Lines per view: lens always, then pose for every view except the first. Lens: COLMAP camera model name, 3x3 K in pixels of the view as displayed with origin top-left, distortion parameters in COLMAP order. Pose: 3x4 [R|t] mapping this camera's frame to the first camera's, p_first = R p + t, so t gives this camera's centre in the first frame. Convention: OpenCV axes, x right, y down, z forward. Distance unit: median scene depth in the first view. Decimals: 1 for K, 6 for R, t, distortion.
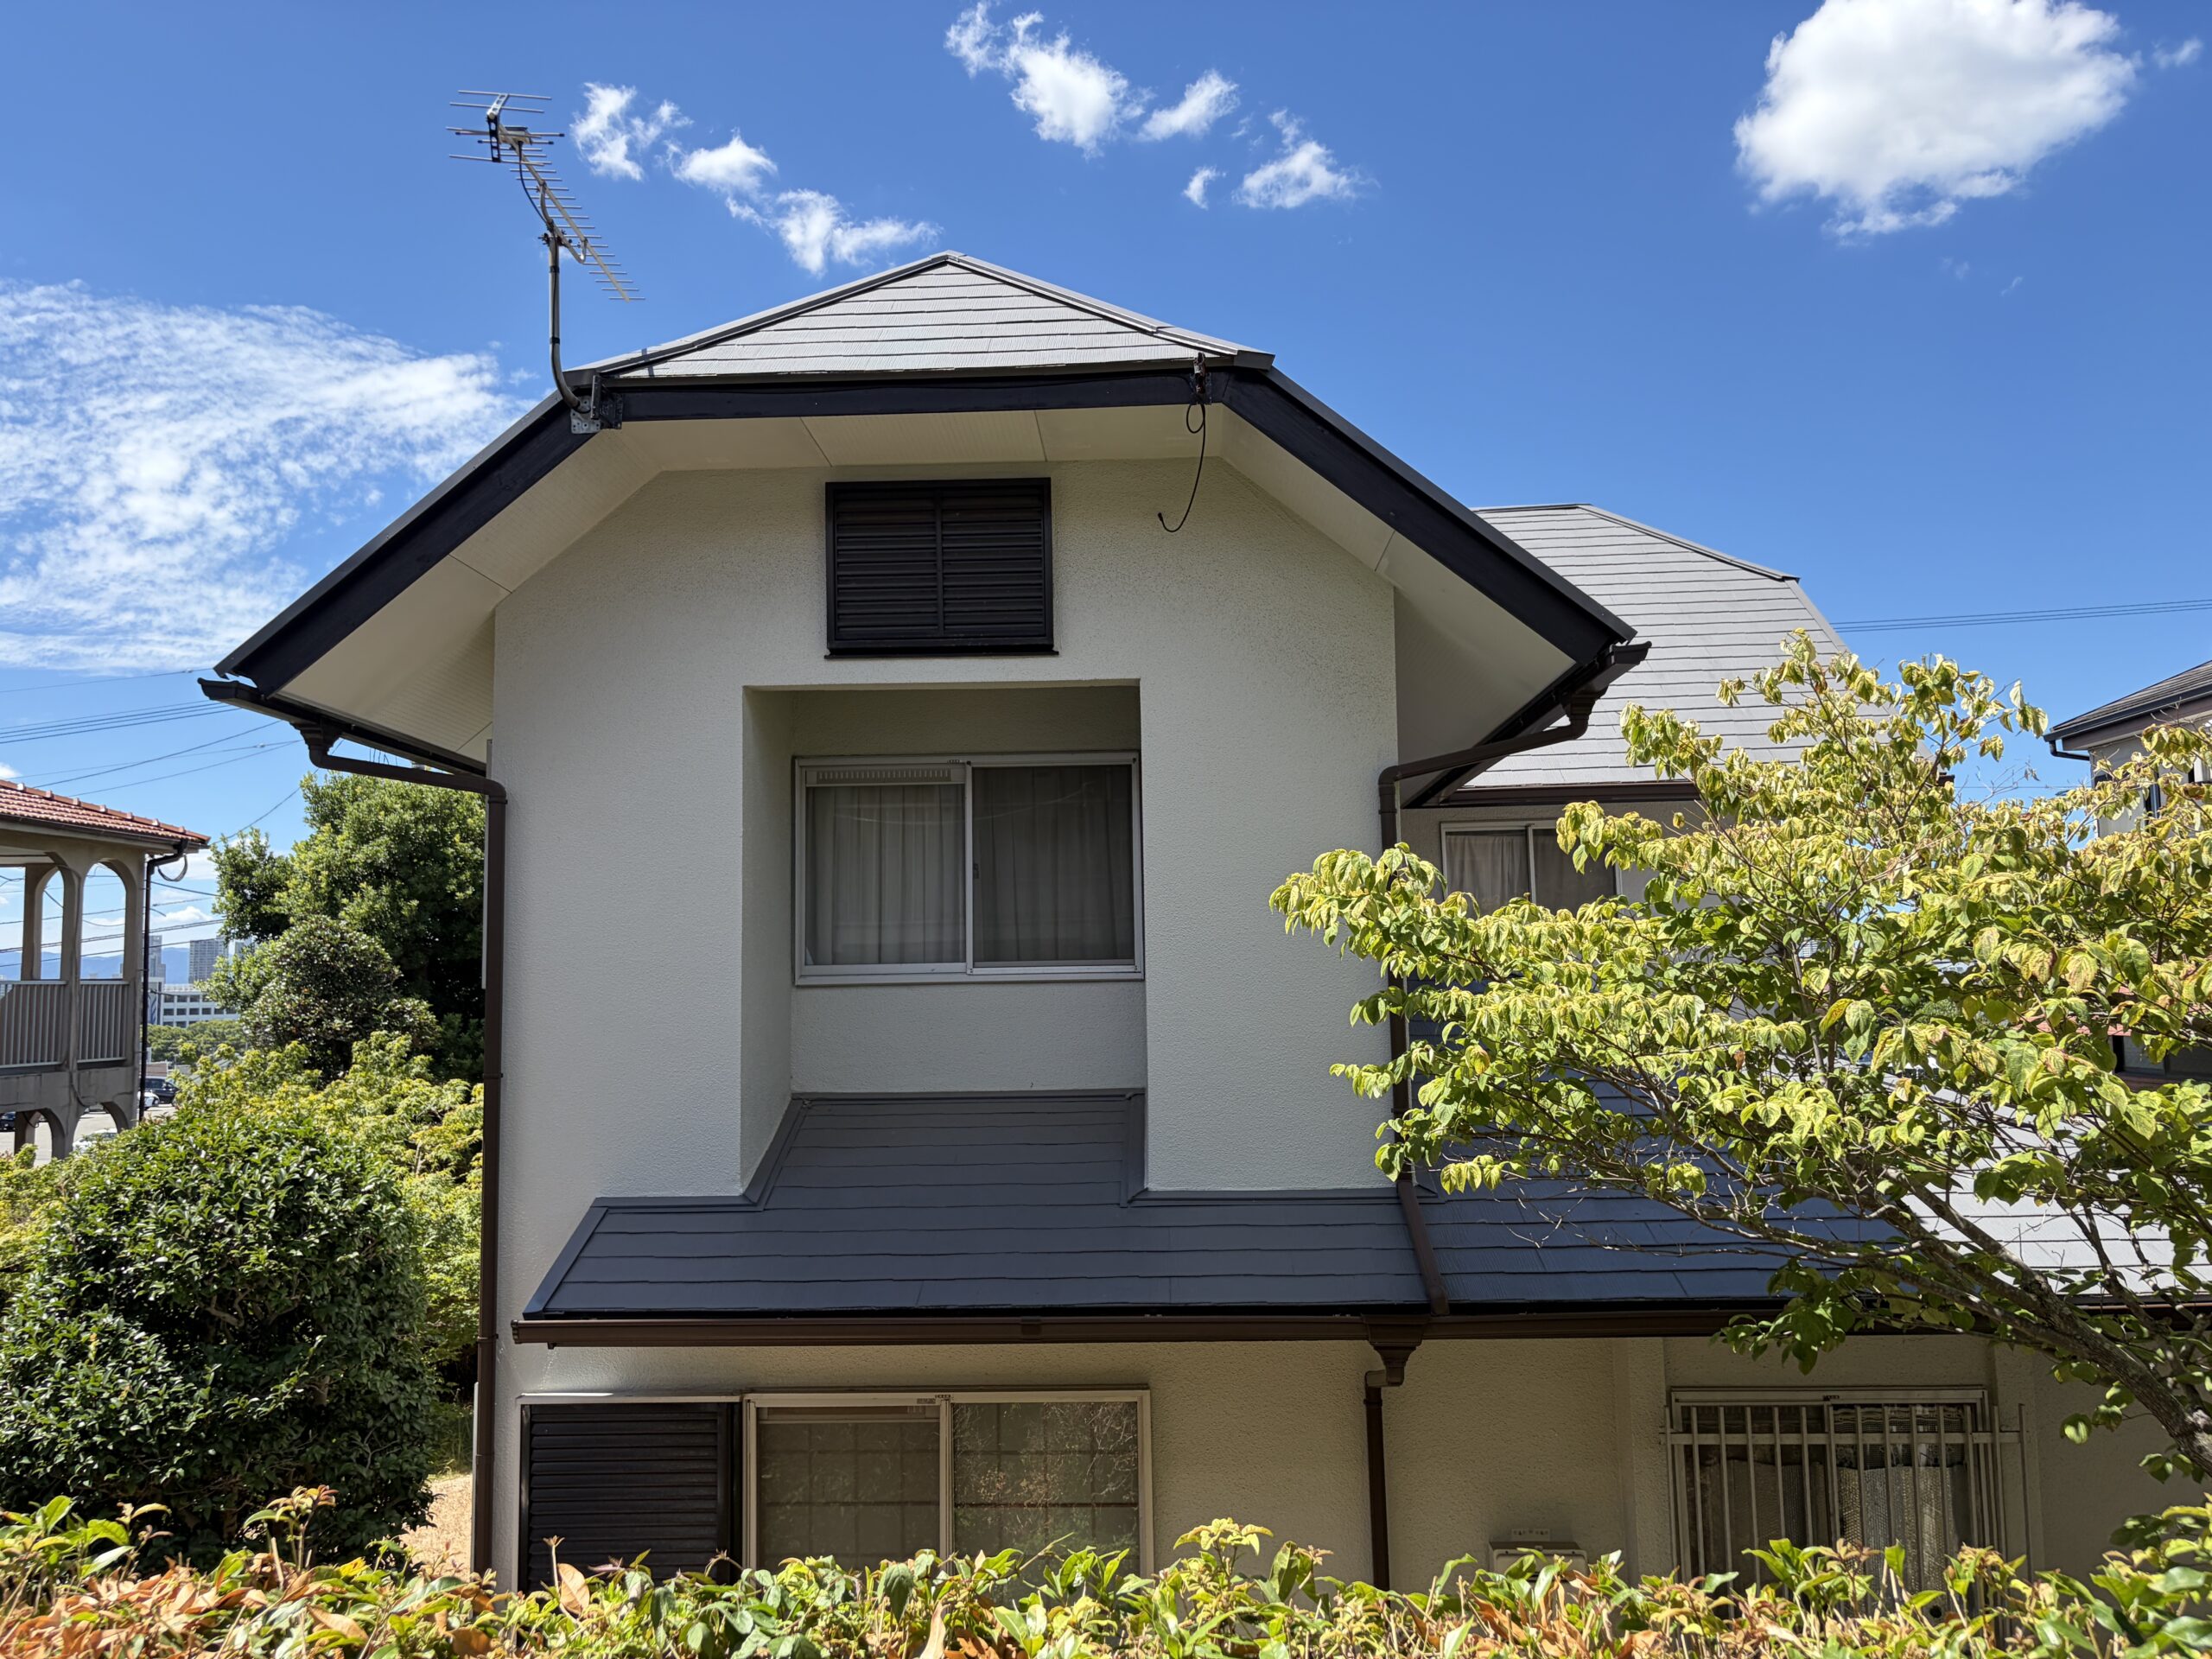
lens RADIAL K [[1699.9, 0, 1106.0], [0, 1699.9, 829.5], [0, 0, 1]] dist [0.001739, 0.002960]
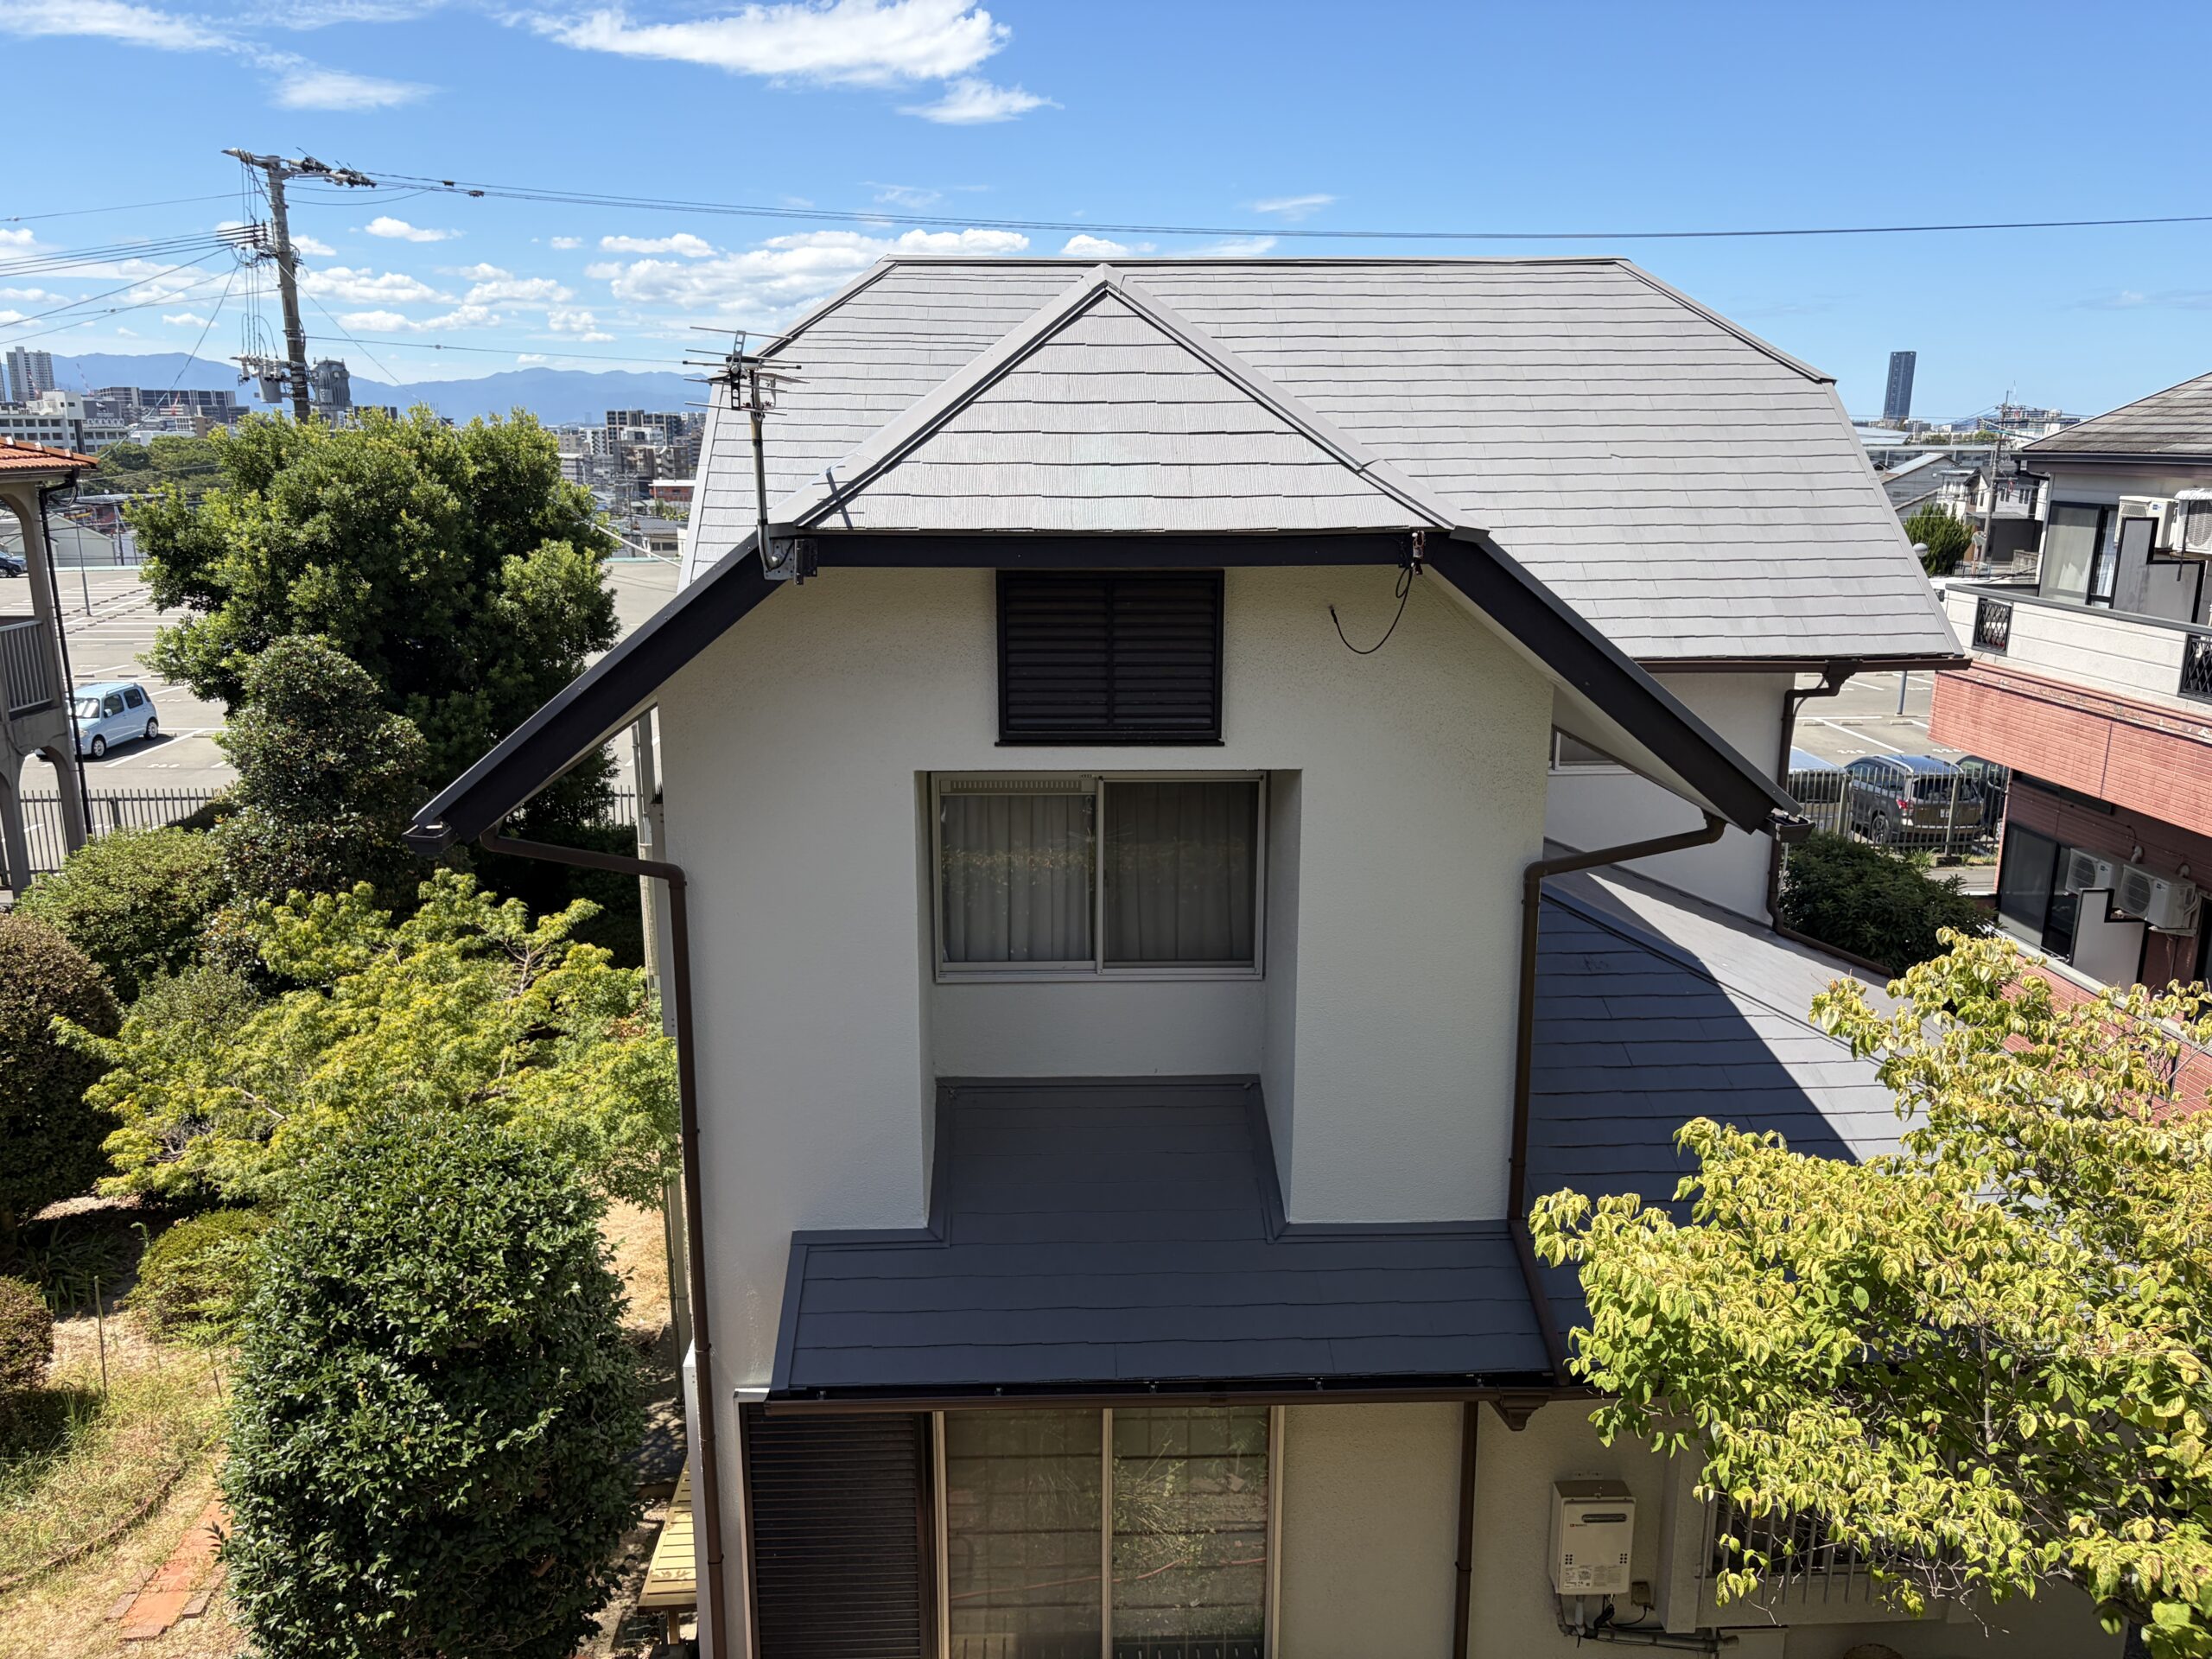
lens RADIAL K [[1704.6, 0, 1106.0], [0, 1704.6, 829.5], [0, 0, 1]] dist [-0.003930, 0.041530]
pose [[0.995815, 0.000664, 0.091393, -0.175090], [-0.030983, 0.943216, 0.330732, -0.355592], [-0.085984, -0.332180, 0.939289, 0.024119]]
